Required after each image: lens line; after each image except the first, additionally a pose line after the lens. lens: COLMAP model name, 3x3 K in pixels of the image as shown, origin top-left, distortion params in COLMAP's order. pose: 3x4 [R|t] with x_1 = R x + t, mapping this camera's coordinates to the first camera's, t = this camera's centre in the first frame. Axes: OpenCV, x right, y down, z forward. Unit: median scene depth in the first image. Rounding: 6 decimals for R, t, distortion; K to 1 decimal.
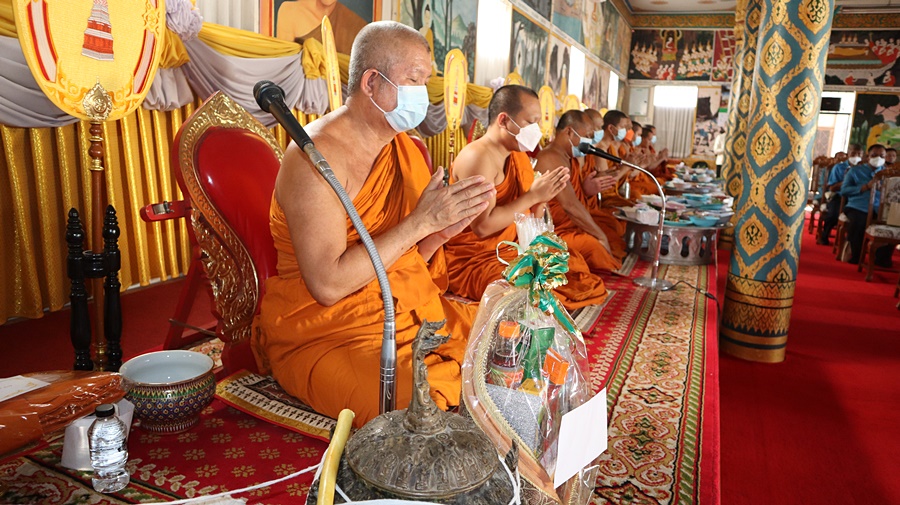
lens RADIAL K [[616.6, 0, 450.2], [0, 616.6, 251.1], [0, 0, 1]] dist [-0.117736, 0.069793]
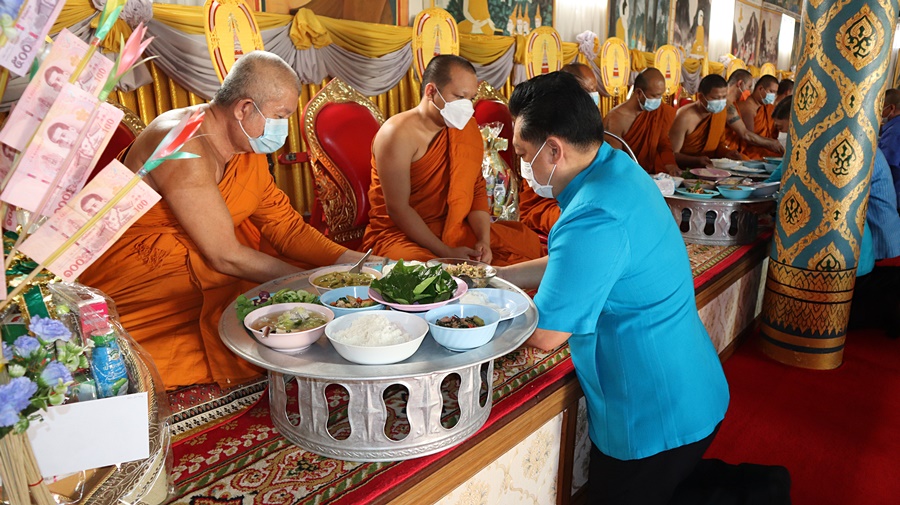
lens RADIAL K [[616.6, 0, 449.0], [0, 616.6, 251.6], [0, 0, 1]] dist [-0.117736, 0.069793]
pose [[0.950357, 0.036207, -0.309049, 0.135929], [-0.016527, 0.997679, 0.066062, -0.007435], [0.310723, -0.057675, 0.948749, 0.041377]]
